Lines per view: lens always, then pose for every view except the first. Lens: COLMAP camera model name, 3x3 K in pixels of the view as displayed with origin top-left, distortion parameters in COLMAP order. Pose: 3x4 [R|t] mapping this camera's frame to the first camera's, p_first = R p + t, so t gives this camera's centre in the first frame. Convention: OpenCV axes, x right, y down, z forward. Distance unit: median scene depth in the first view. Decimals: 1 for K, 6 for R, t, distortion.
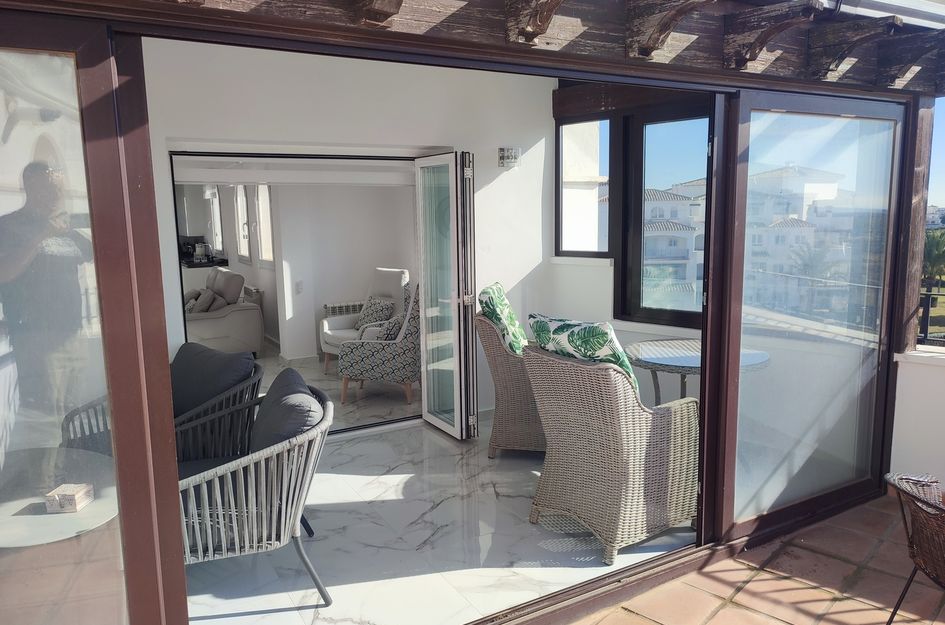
lens RADIAL K [[686.3, 0, 469.4], [0, 686.3, 310.6], [0, 0, 1]] dist [0.031642, -0.032000]
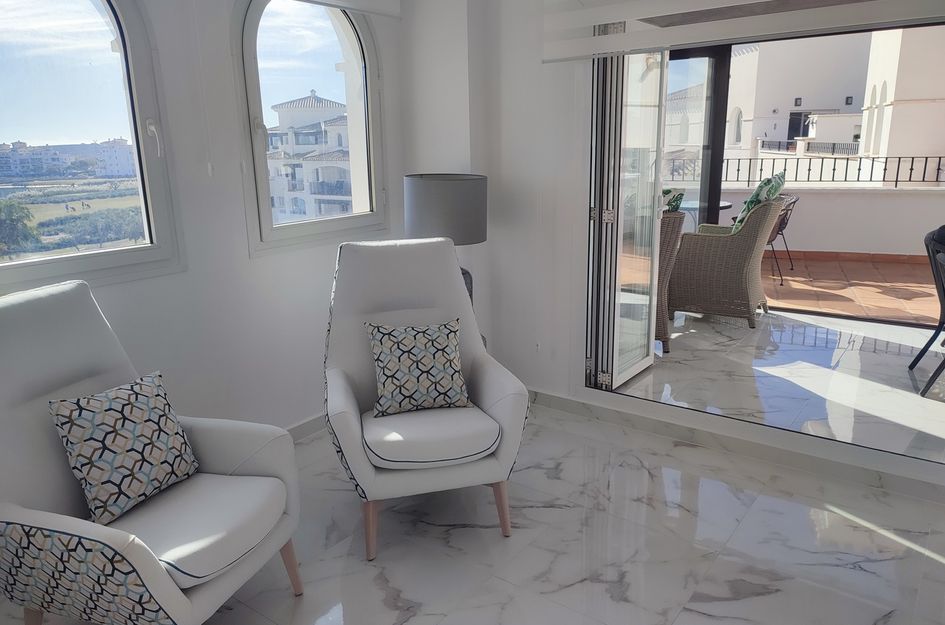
lens RADIAL K [[686.3, 0, 469.4], [0, 686.3, 310.6], [0, 0, 1]] dist [0.031642, -0.032000]
pose [[-0.395262, -0.197077, 0.897178, -0.860246], [0.160412, 0.946896, 0.278670, -0.200709], [-0.904453, 0.254065, -0.342658, 1.813395]]
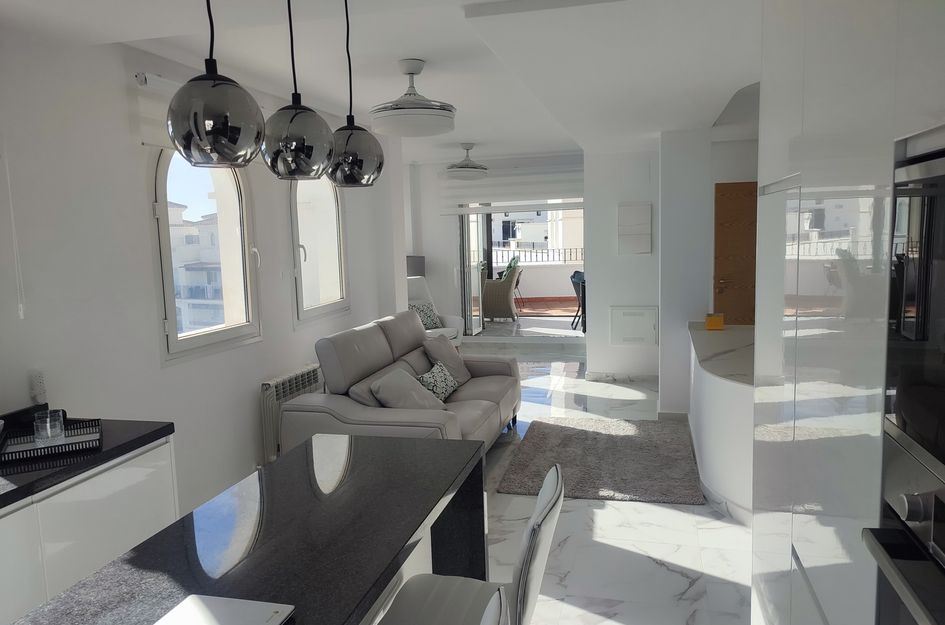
lens RADIAL K [[686.6, 0, 471.1], [0, 686.6, 314.2], [0, 0, 1]] dist [0.017343, -0.003171]
pose [[-0.713065, -0.042908, 0.699784, -1.839234], [0.144132, 0.967834, 0.206211, -0.388494], [-0.686123, 0.247902, -0.683944, 3.022759]]
